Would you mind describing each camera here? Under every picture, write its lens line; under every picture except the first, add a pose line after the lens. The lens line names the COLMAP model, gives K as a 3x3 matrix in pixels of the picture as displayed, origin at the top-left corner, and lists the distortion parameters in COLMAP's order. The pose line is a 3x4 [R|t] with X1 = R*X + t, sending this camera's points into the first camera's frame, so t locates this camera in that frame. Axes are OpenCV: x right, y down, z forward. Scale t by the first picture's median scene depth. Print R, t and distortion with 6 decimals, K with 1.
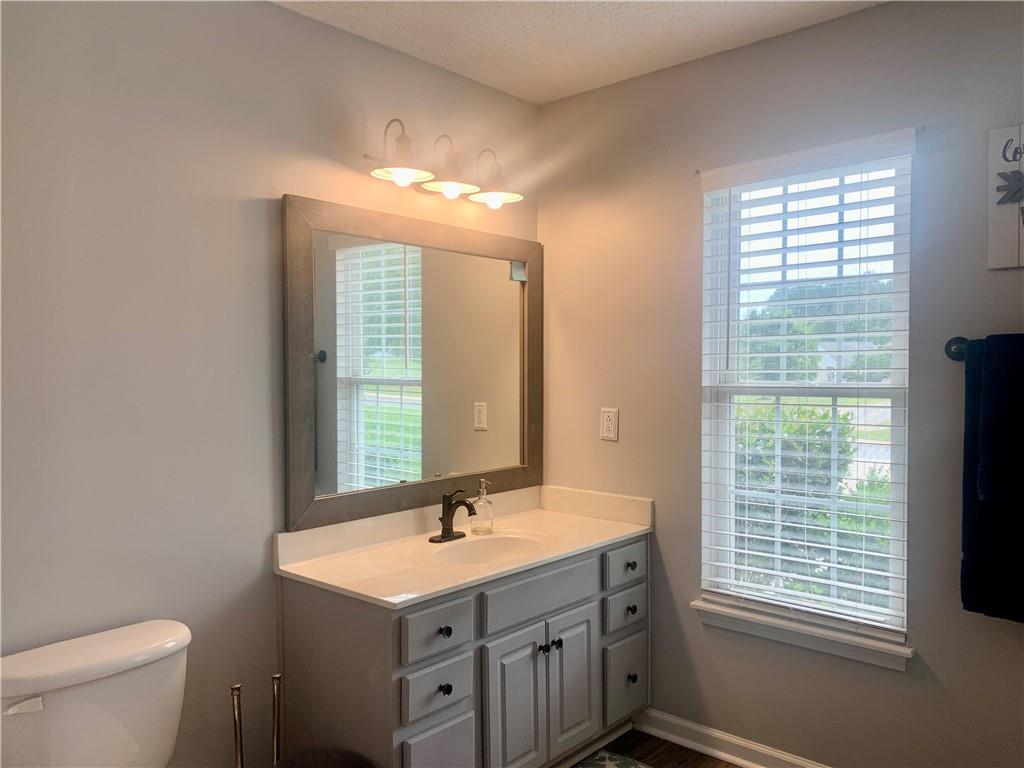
lens RADIAL K [[785.4, 0, 542.5], [0, 785.4, 377.8], [0, 0, 1]] dist [0.049937, -0.060878]
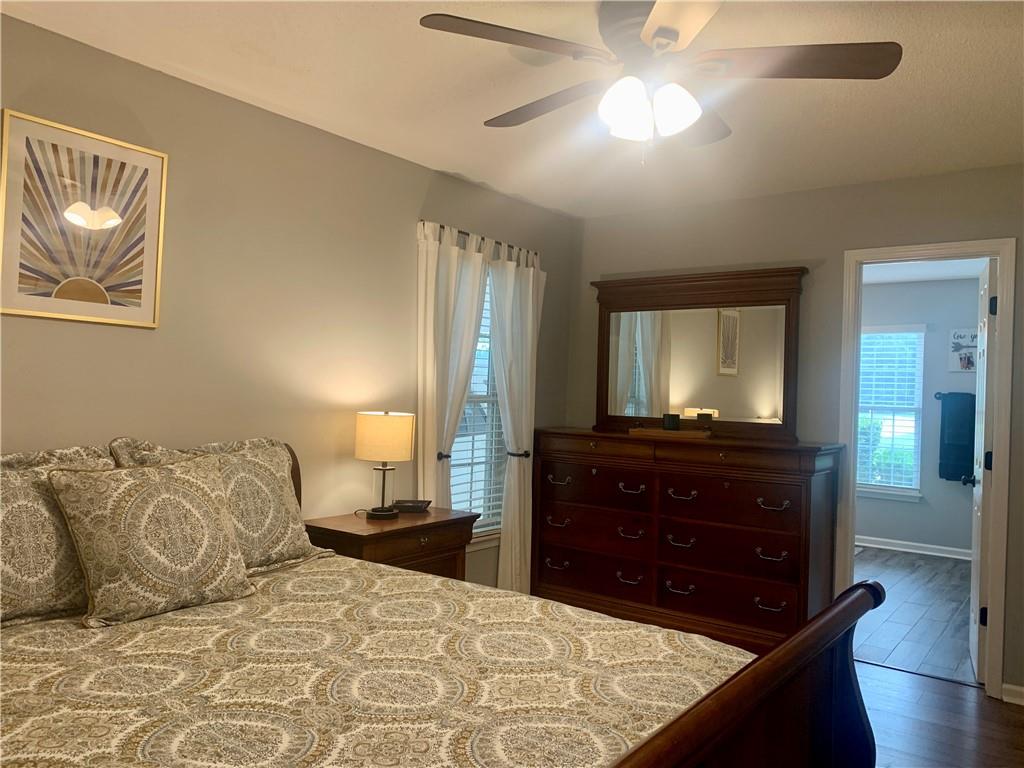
lens RADIAL K [[785.4, 0, 499.1], [0, 785.4, 375.9], [0, 0, 1]] dist [0.049937, -0.060878]
pose [[0.997984, 0.031184, 0.055274, -1.173805], [-0.029711, 0.999186, -0.027271, 0.017933], [-0.056080, 0.025573, 0.998099, -1.723430]]
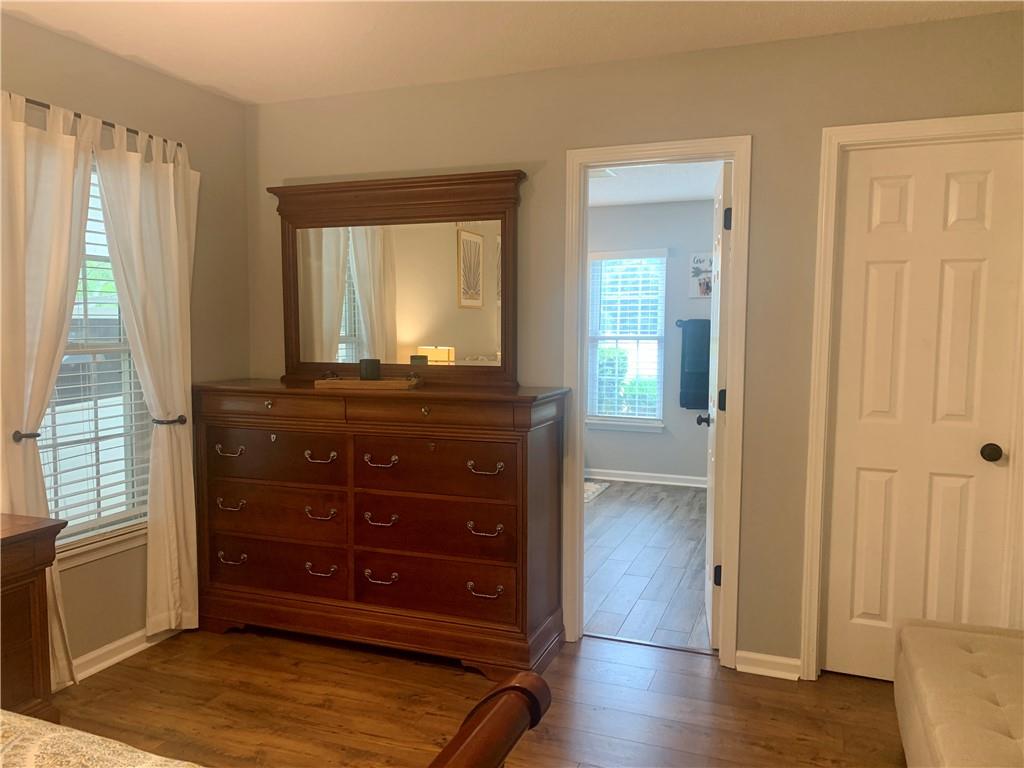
lens RADIAL K [[785.4, 0, 509.5], [0, 785.4, 382.3], [0, 0, 1]] dist [0.049937, -0.060878]
pose [[0.943072, -0.023477, 0.331758, -0.928772], [0.003364, 0.998128, 0.061071, 0.002032], [-0.332571, -0.056479, 0.941385, -1.386555]]
